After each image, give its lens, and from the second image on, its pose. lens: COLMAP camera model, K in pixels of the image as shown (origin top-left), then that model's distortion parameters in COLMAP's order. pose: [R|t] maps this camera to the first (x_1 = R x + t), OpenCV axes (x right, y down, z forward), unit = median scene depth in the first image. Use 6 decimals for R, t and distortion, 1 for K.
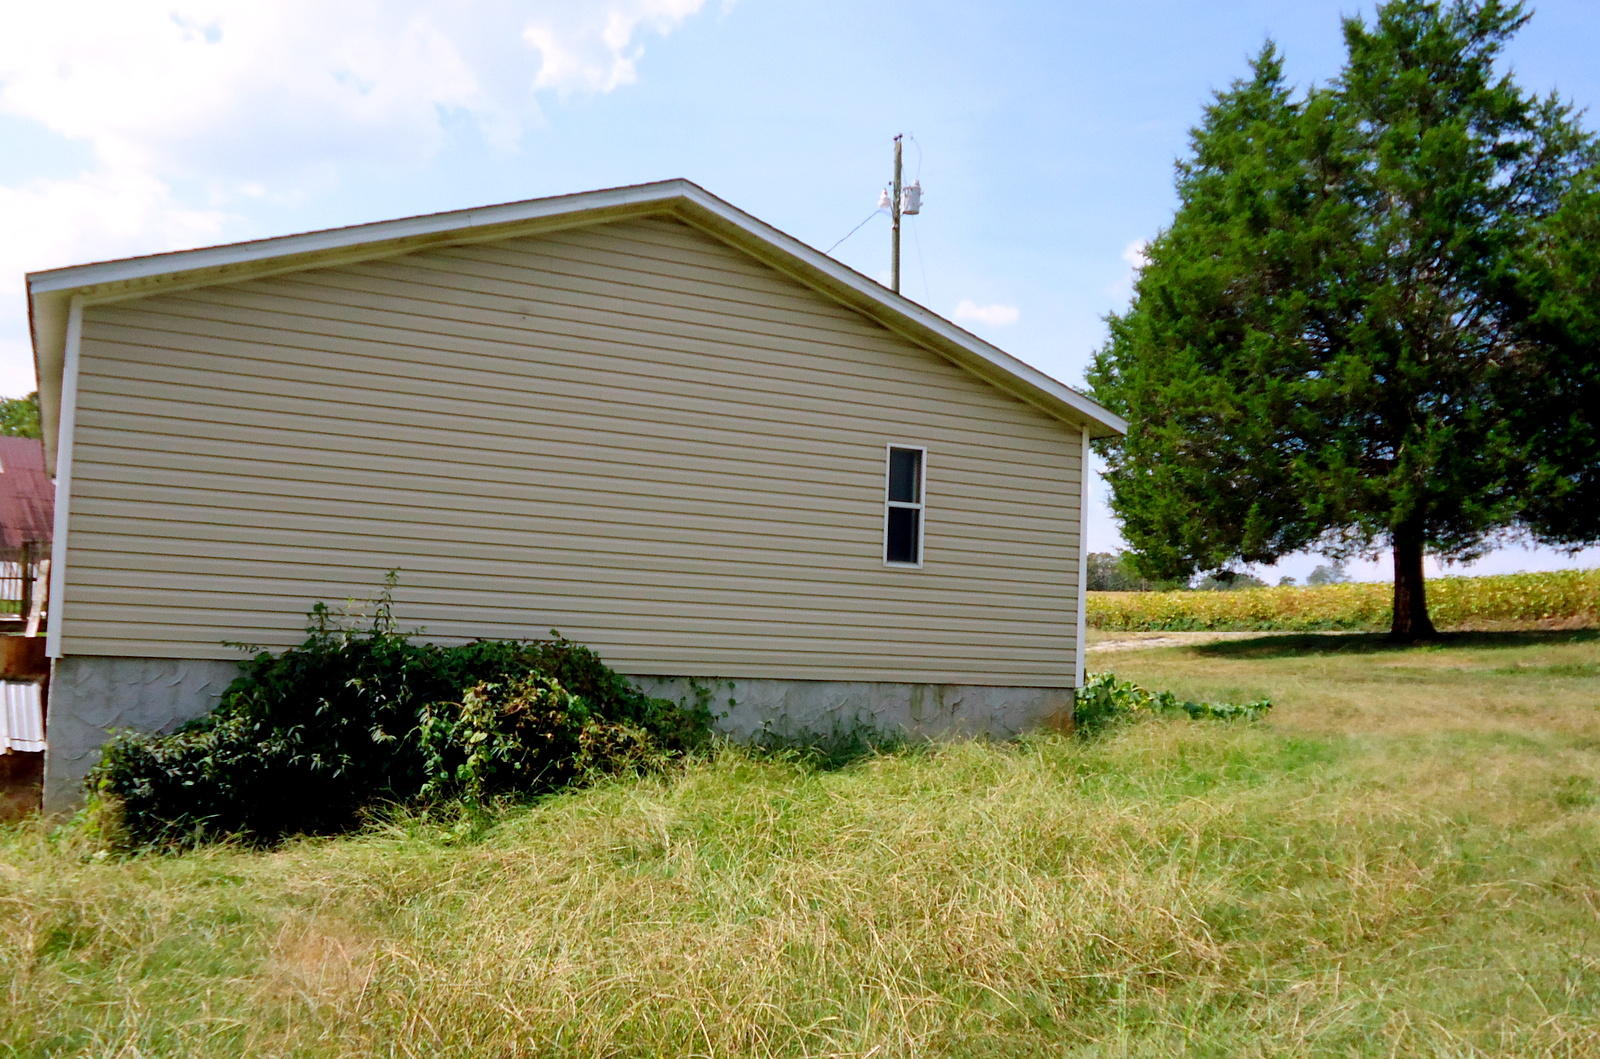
lens RADIAL K [[1416.2, 0, 800.0], [0, 1416.2, 529.5], [0, 0, 1]] dist [0.079230, -0.196139]
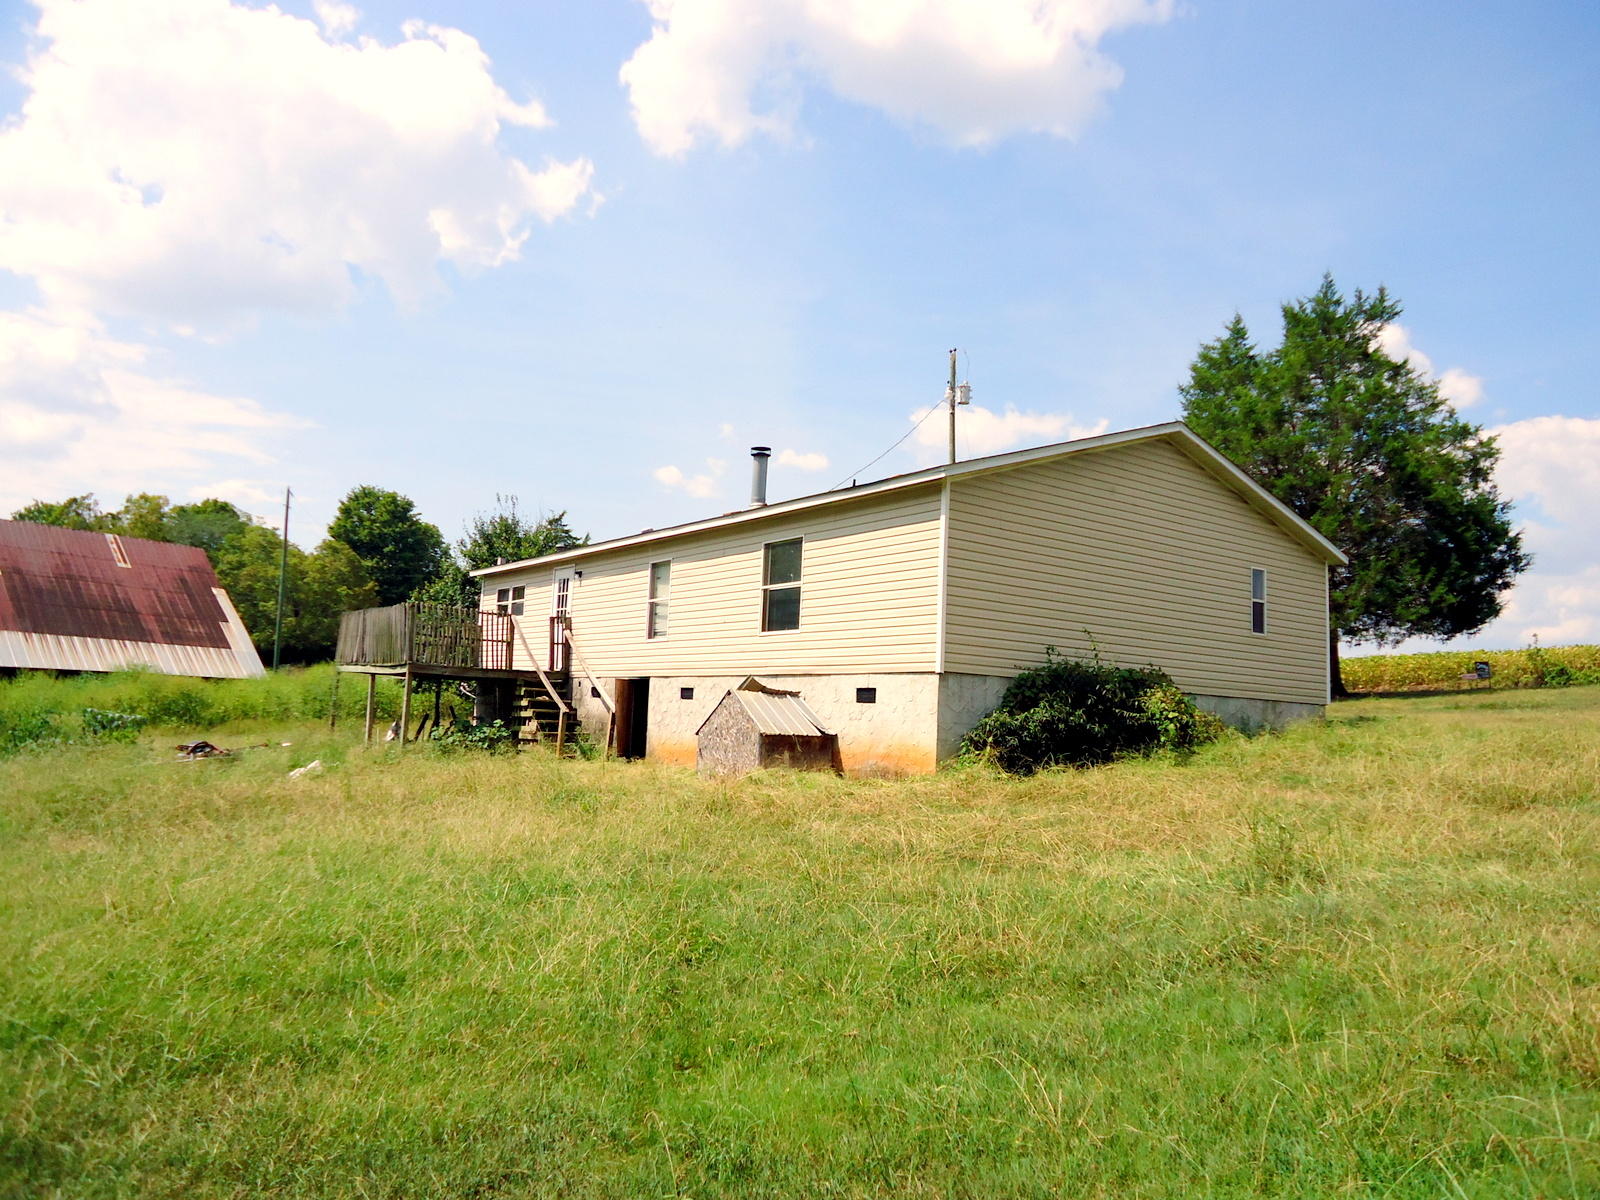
lens RADIAL K [[1182.5, 0, 800.0], [0, 1182.5, 600.0], [0, 0, 1]] dist [-0.035729, 0.040837]
pose [[0.984732, 0.019832, 0.172943, -0.362081], [-0.015032, 0.999466, -0.029018, 0.016047], [-0.173426, 0.025975, 0.984504, -0.177776]]
